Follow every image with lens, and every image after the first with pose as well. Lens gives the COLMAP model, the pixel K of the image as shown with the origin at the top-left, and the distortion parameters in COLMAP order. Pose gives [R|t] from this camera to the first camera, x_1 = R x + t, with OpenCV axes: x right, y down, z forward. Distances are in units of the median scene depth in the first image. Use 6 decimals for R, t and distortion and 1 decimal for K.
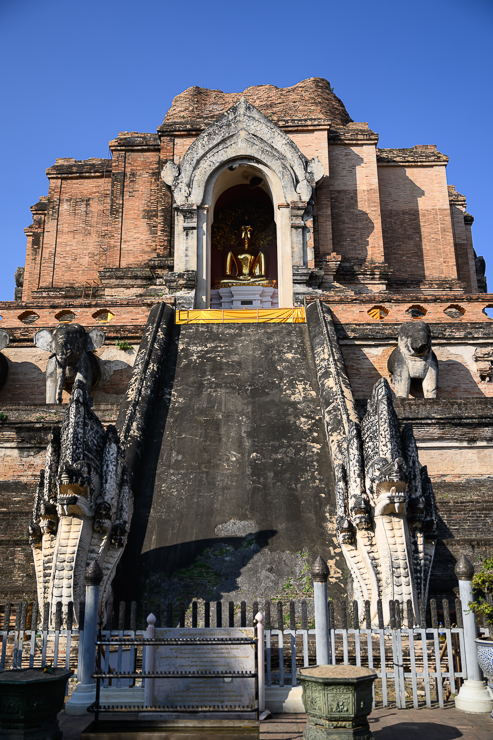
lens RADIAL K [[684.3, 0, 246.5], [0, 684.3, 370.0], [0, 0, 1]] dist [-0.008091, 0.002910]
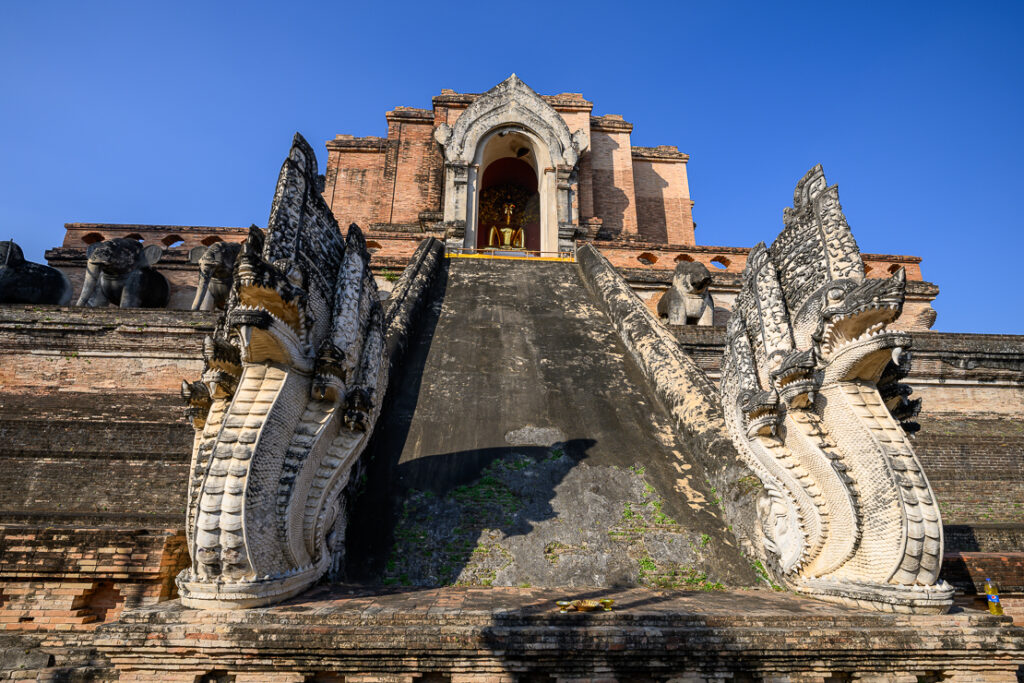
lens RADIAL K [[571.3, 0, 535.3], [0, 571.3, 342.9], [0, 0, 1]] dist [-0.003479, -0.000748]
pose [[0.996792, 0.041180, 0.068627, -0.029611], [-0.039992, 0.999027, -0.018597, 0.072373], [-0.069326, 0.015793, 0.997469, 0.201327]]
